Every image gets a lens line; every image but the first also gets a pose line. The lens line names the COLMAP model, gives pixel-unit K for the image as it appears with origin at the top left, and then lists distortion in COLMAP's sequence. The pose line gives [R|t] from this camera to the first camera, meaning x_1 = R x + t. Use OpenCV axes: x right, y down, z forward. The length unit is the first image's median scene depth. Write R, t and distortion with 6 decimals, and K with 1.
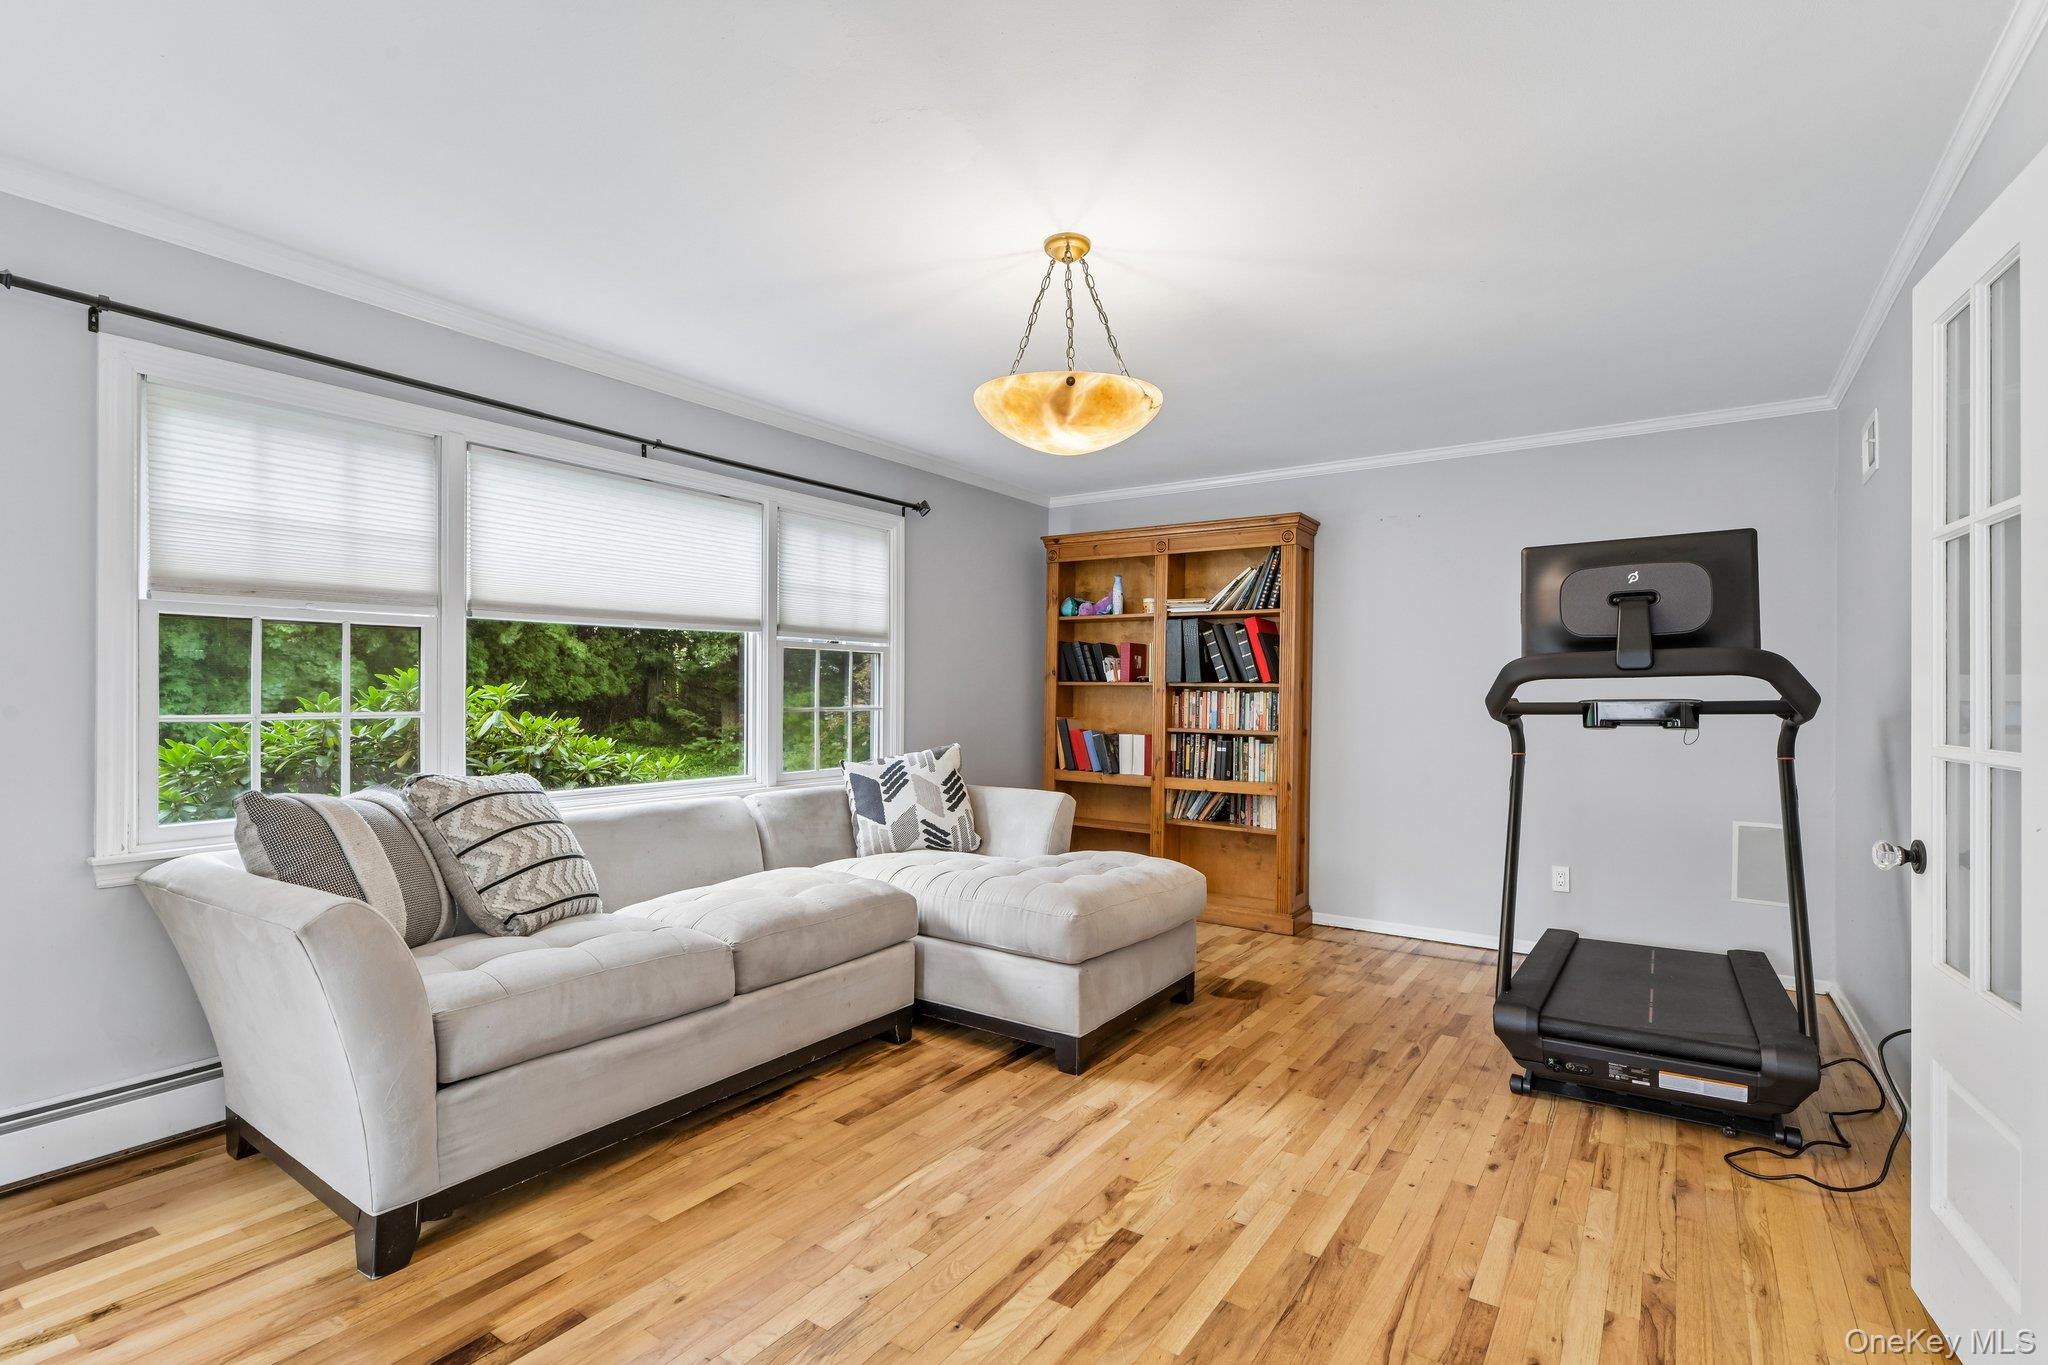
lens RADIAL K [[976.6, 0, 1019.3], [0, 976.6, 688.4], [0, 0, 1]] dist [0.002645, -0.001454]
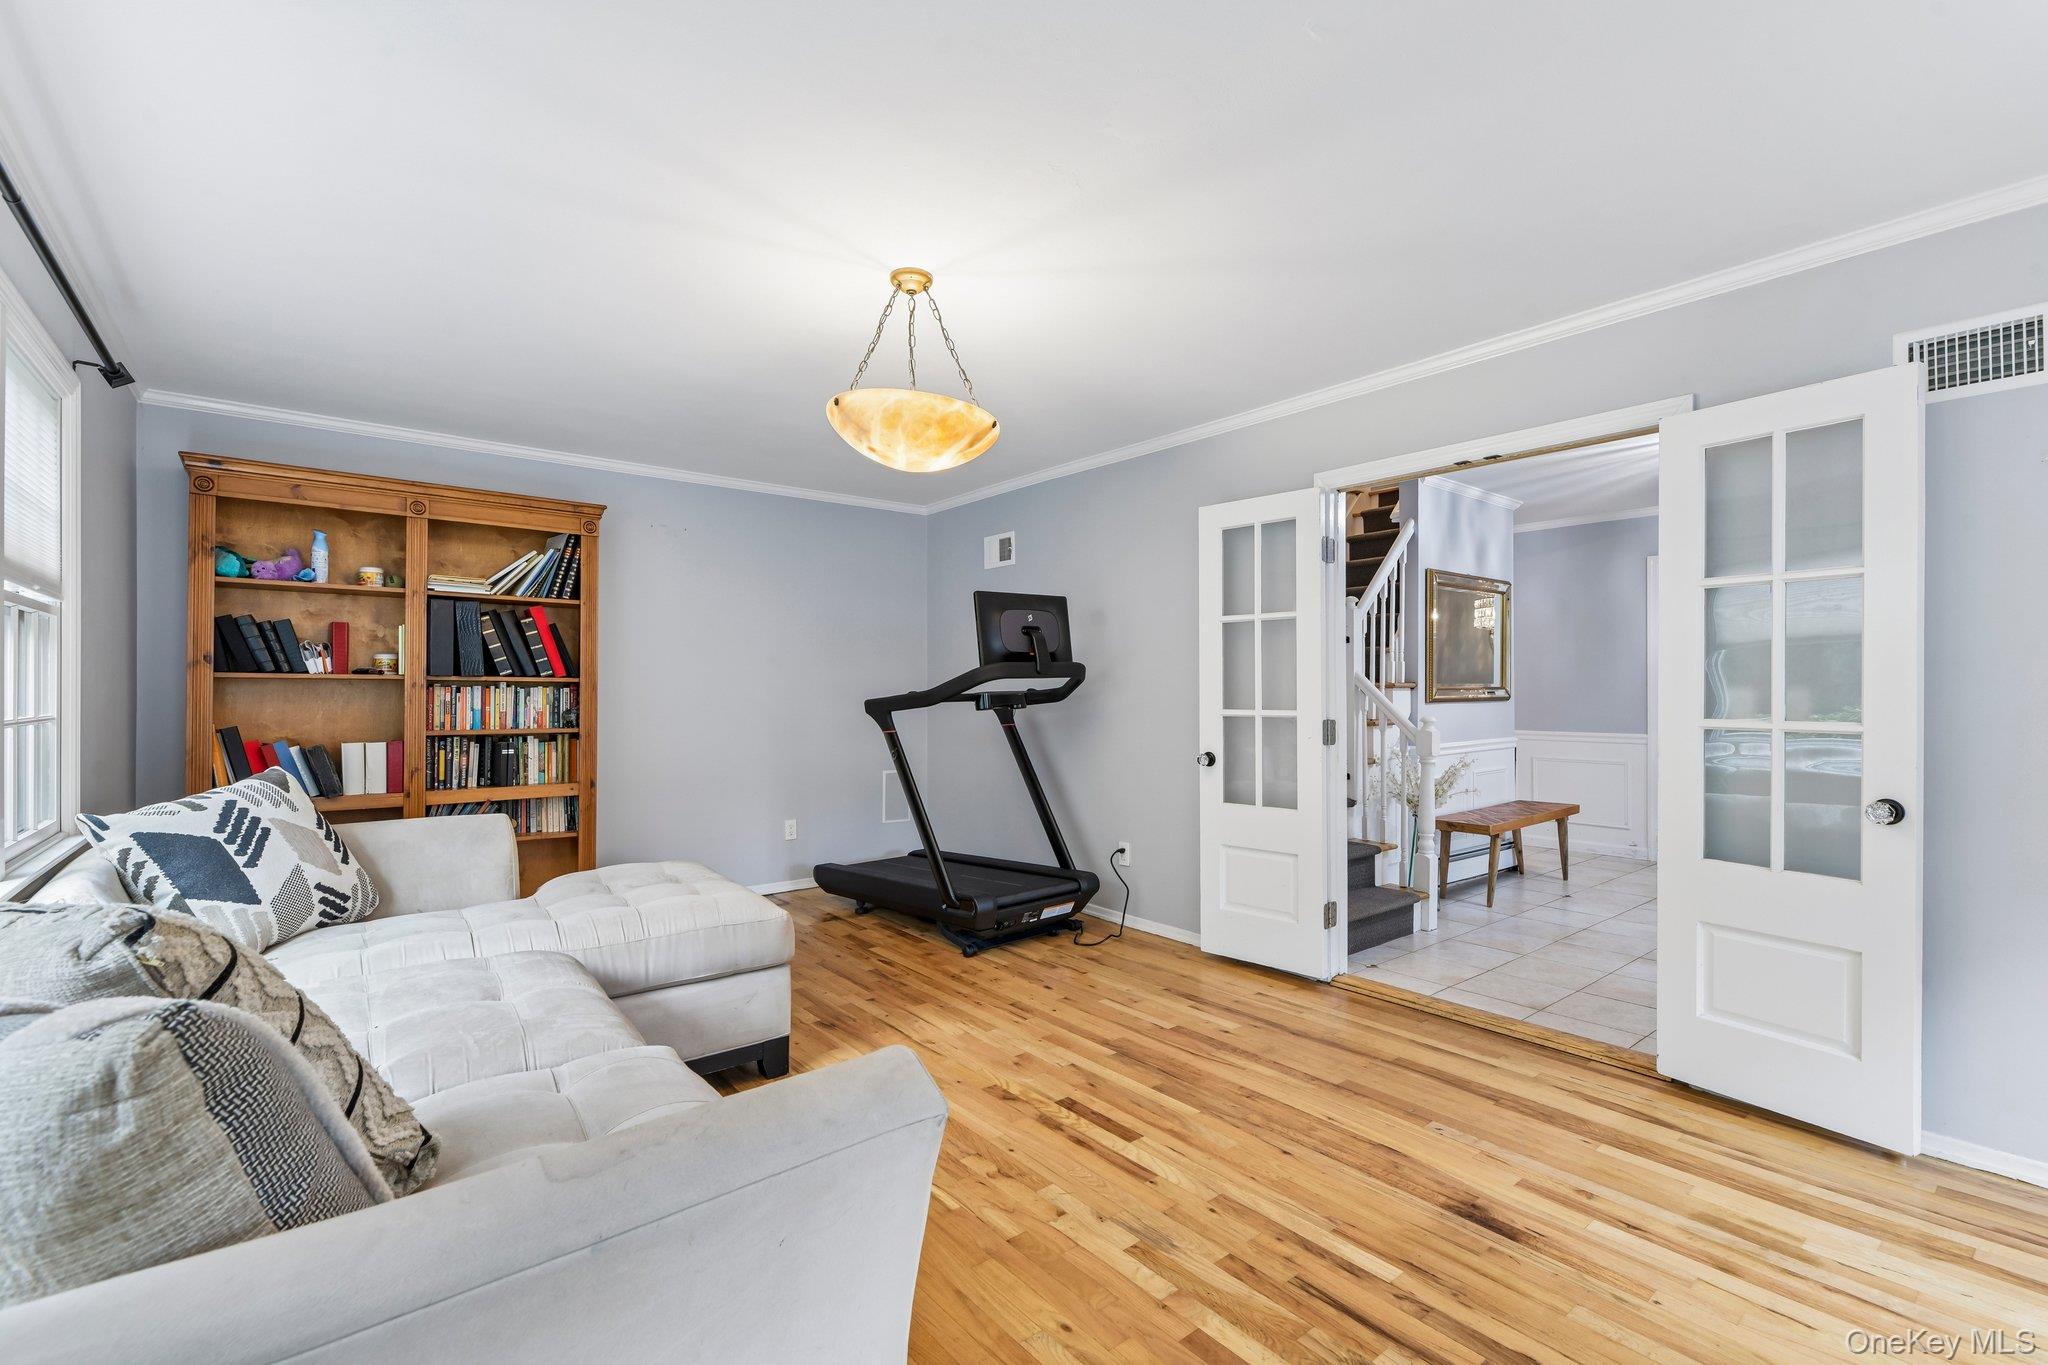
lens RADIAL K [[897.5, 0, 1075.0], [0, 897.5, 678.8], [0, 0, 1]] dist [0.001654, -0.000009]
pose [[0.255702, 0.005782, 0.966738, -0.657322], [-0.003471, 0.999981, -0.005062, -0.001993], [-0.966750, -0.002061, 0.255717, 0.423099]]
